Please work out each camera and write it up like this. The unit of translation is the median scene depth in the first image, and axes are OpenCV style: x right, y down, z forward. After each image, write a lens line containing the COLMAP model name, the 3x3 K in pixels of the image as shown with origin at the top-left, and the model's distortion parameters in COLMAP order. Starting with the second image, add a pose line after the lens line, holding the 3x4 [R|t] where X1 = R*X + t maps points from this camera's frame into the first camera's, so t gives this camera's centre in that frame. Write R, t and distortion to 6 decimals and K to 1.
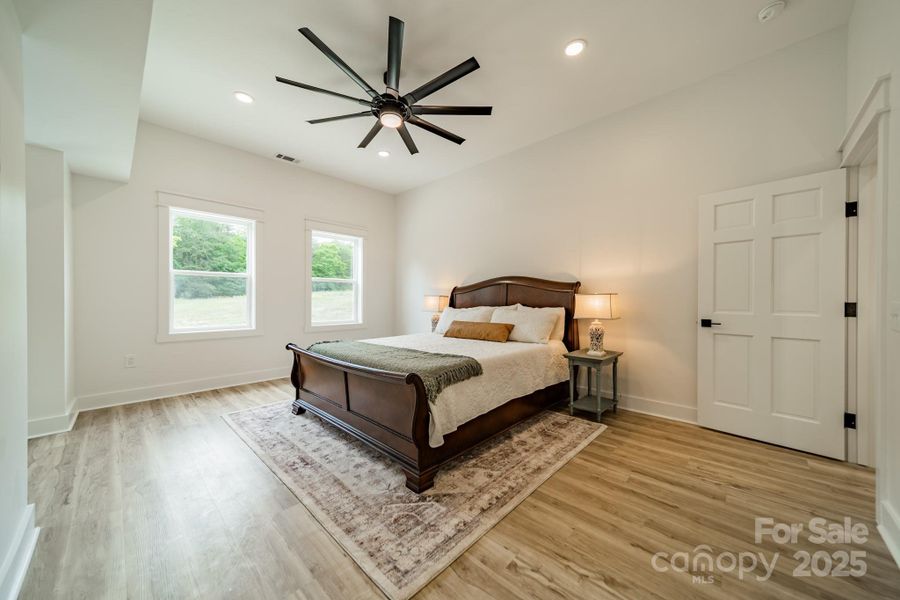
lens RADIAL K [[319.4, 0, 453.5], [0, 319.4, 299.3], [0, 0, 1]] dist [0.010552, -0.000340]
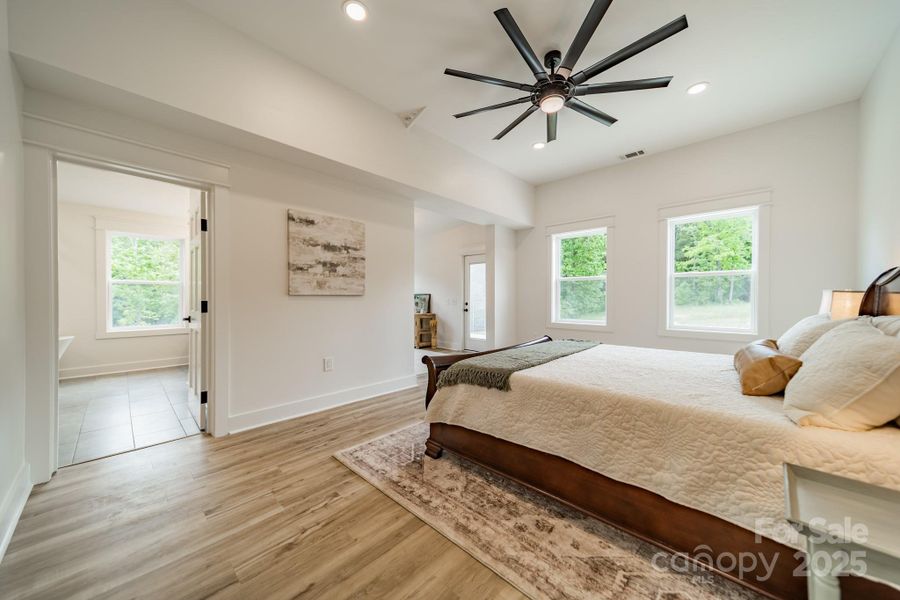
lens RADIAL K [[319.4, 0, 453.4], [0, 319.4, 300.5], [0, 0, 1]] dist [0.010552, -0.000340]
pose [[0.000935, 0.001936, -0.999998, 1.124489], [-0.000802, 0.999998, 0.001935, 0.007903], [0.999999, 0.000800, 0.000937, 1.097596]]
